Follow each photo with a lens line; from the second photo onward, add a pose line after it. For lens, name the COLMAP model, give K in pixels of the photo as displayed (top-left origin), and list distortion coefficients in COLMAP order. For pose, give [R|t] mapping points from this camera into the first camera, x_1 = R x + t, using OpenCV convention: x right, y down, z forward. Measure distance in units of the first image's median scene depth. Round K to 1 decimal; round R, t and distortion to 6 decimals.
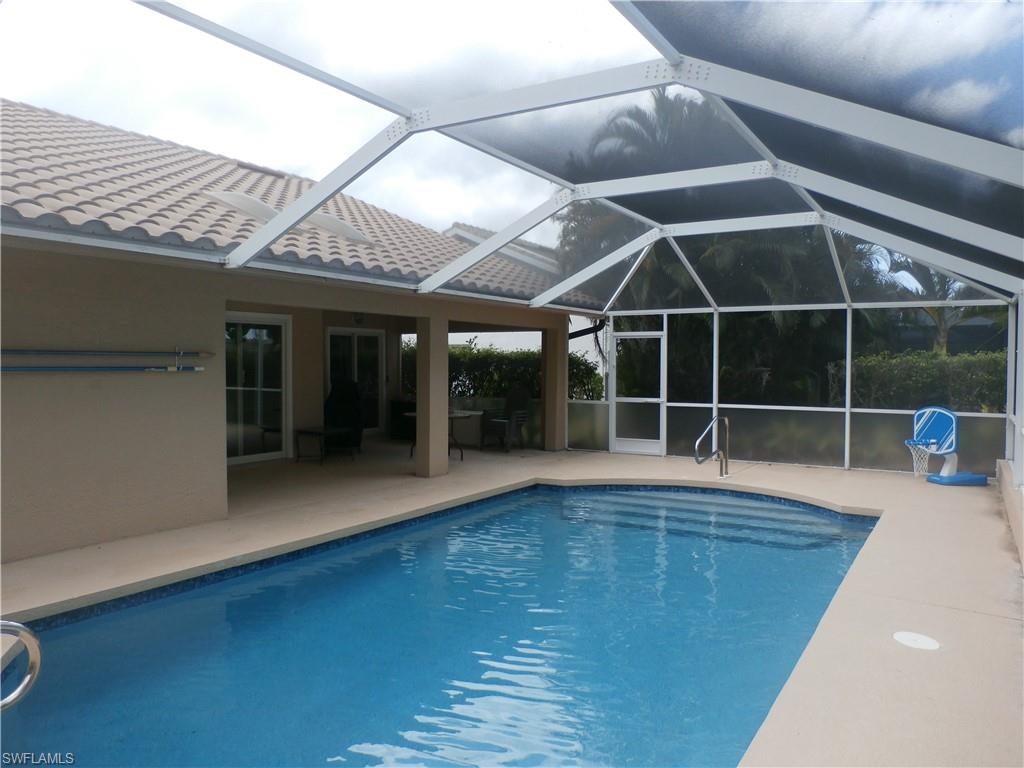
lens RADIAL K [[773.8, 0, 512.0], [0, 773.8, 315.1], [0, 0, 1]] dist [-0.003694, -0.001134]
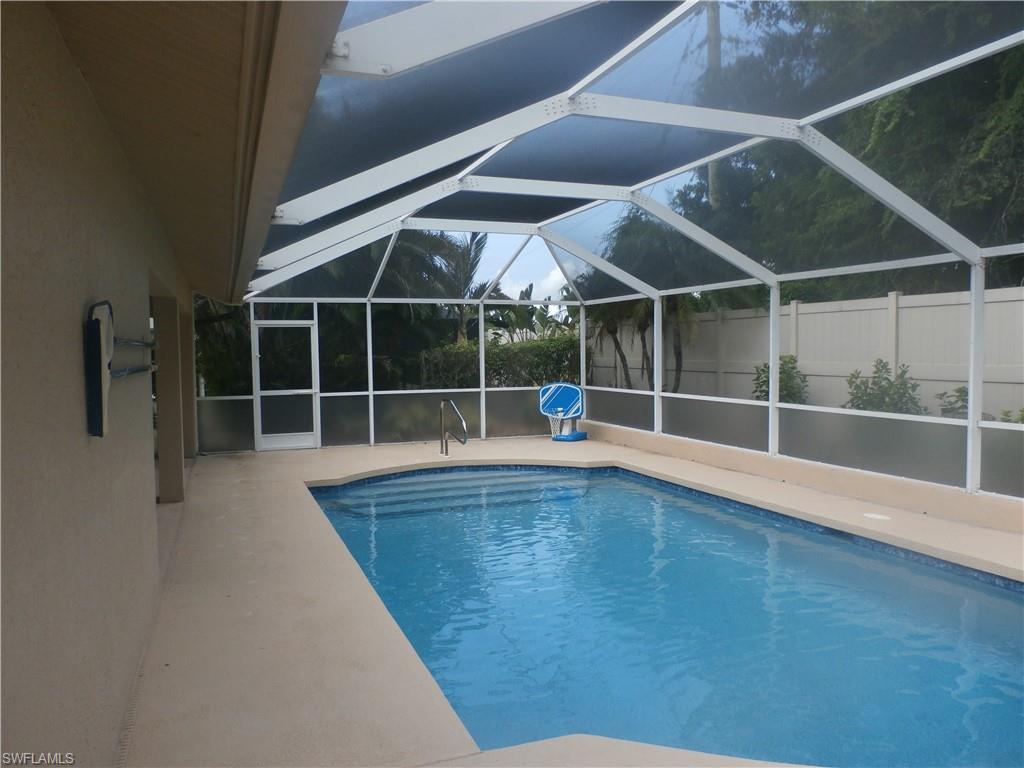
lens RADIAL K [[755.7, 0, 497.2], [0, 755.7, 386.0], [0, 0, 1]] dist [-0.003986, 0.004012]
pose [[0.635329, -0.048237, 0.770734, -0.442063], [-0.032584, 0.995484, 0.089163, 0.012444], [-0.771554, -0.081761, 0.630888, 0.249004]]
